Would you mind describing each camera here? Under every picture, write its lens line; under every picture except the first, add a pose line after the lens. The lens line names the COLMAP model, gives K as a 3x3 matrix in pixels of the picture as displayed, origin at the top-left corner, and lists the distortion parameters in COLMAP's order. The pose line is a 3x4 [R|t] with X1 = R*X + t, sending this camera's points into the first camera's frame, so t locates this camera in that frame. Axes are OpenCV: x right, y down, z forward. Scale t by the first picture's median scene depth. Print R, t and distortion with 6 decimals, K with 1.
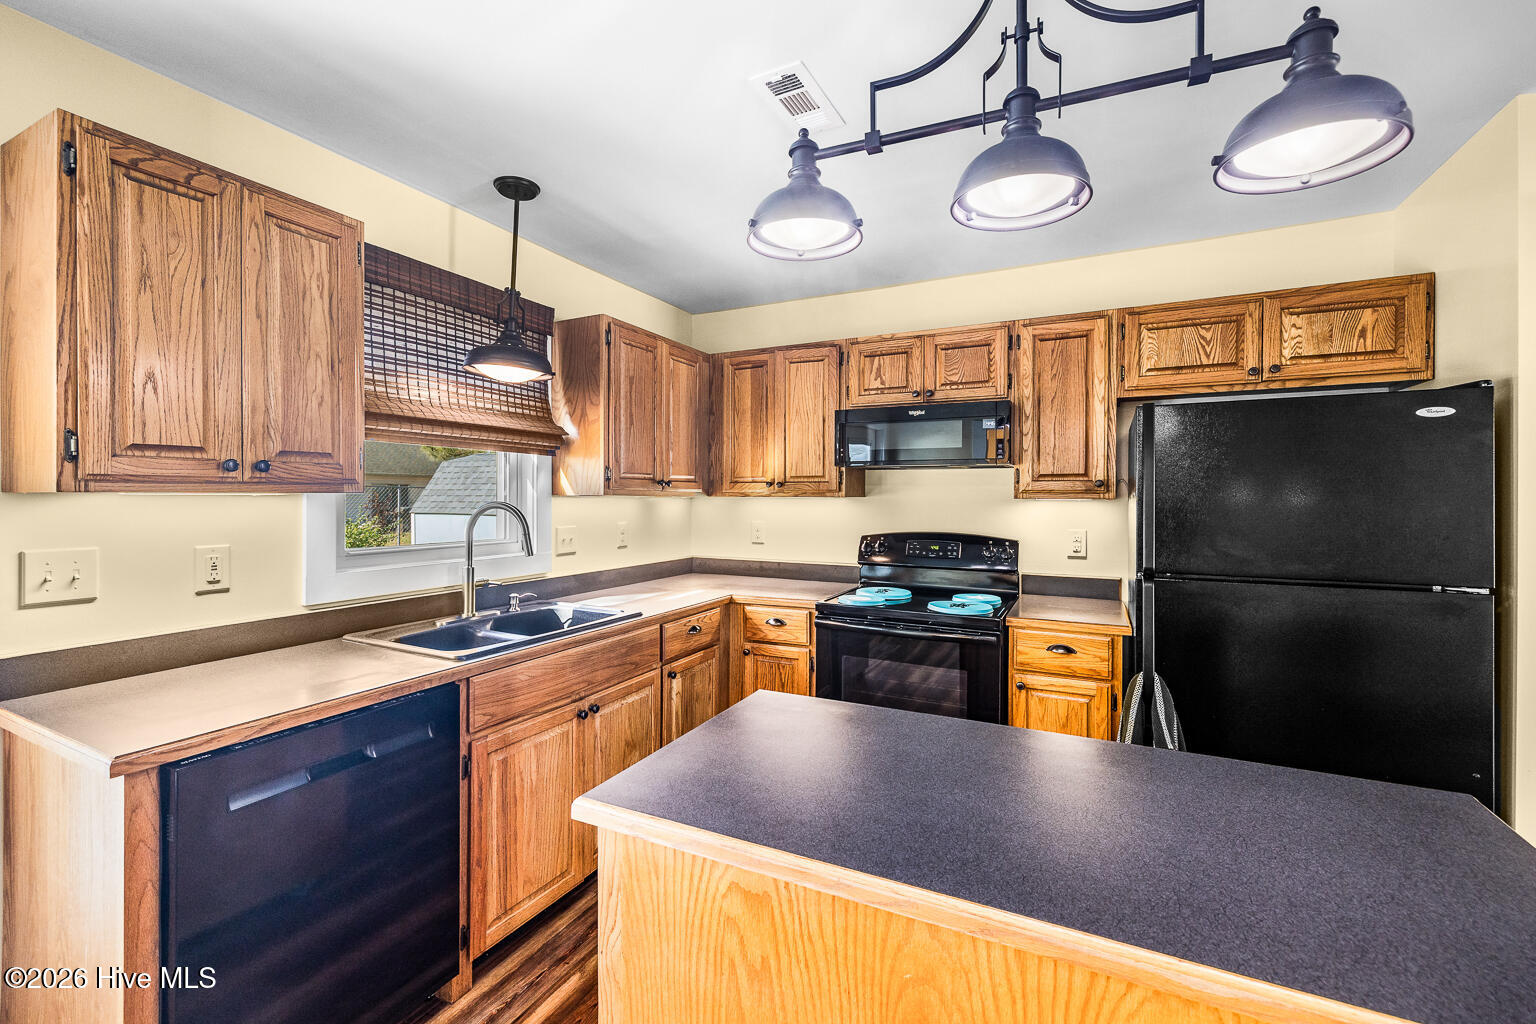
lens RADIAL K [[649.4, 0, 764.8], [0, 649.4, 496.8], [0, 0, 1]] dist [0.000433, -0.000062]
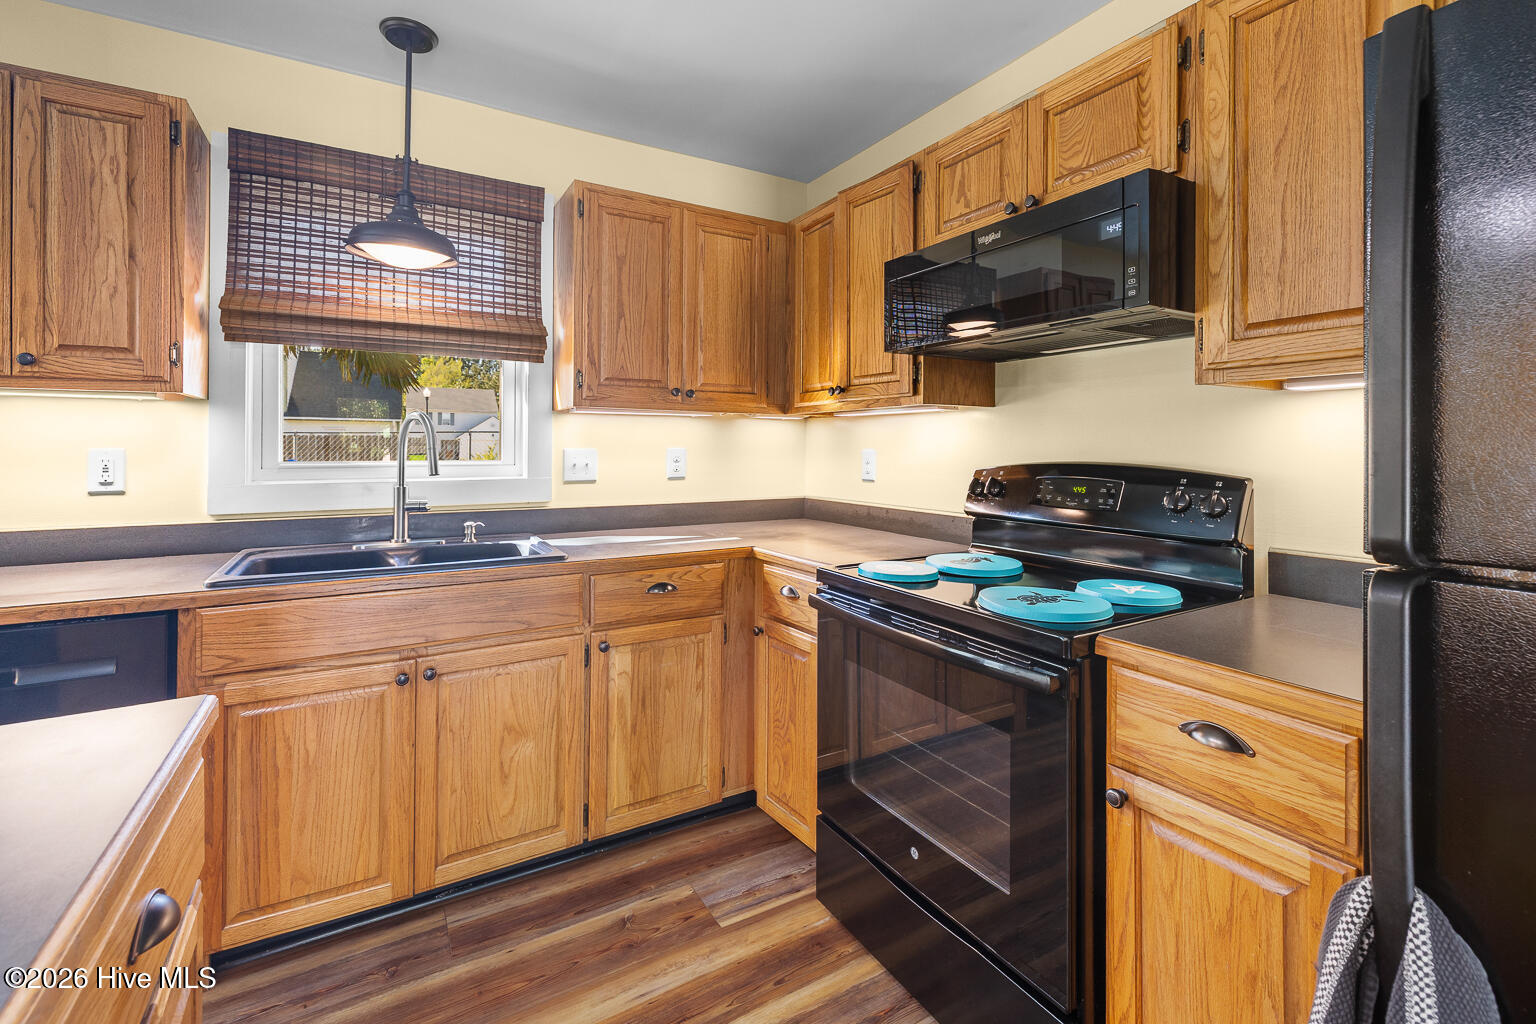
lens RADIAL K [[668.1, 0, 765.2], [0, 668.1, 444.7], [0, 0, 1]] dist [-0.000667, -0.000371]
pose [[0.839454, -0.004203, -0.543415, 0.403621], [0.000346, 0.999974, -0.007199, 0.051504], [0.543431, 0.005856, 0.839433, 0.452148]]
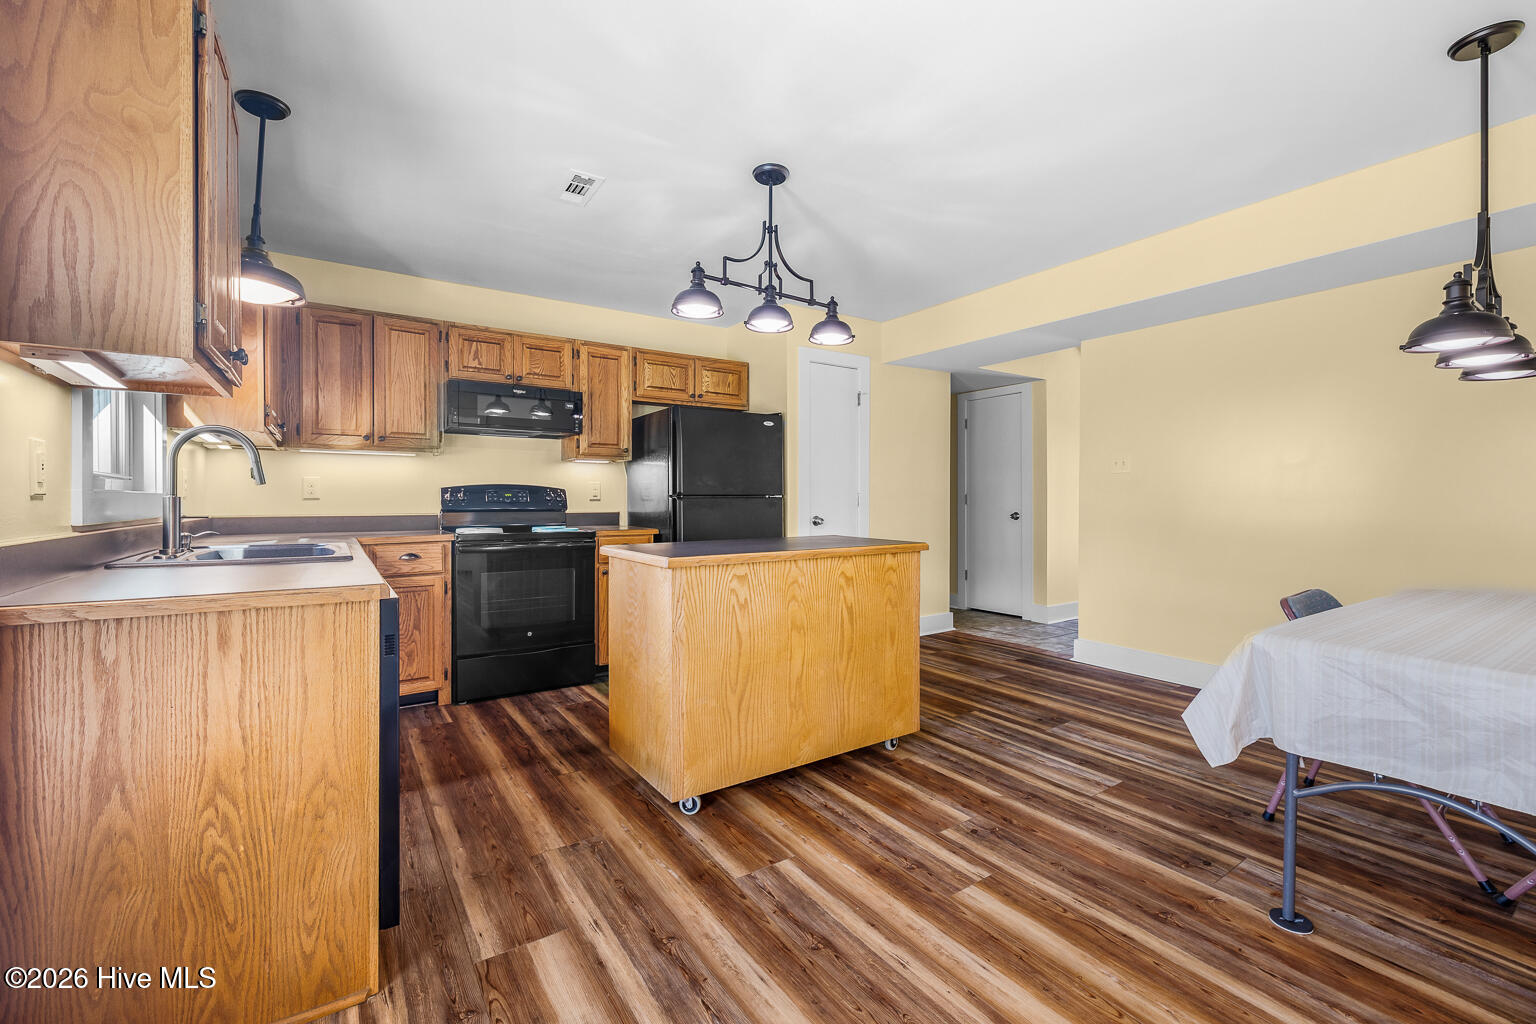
lens RADIAL K [[649.4, 0, 764.8], [0, 649.4, 496.8], [0, 0, 1]] dist [0.000433, -0.000062]
pose [[0.488988, 0.000474, 0.872290, -0.739957], [0.002496, 0.999995, -0.001943, 0.099818], [-0.872287, 0.003128, 0.488984, -0.115409]]
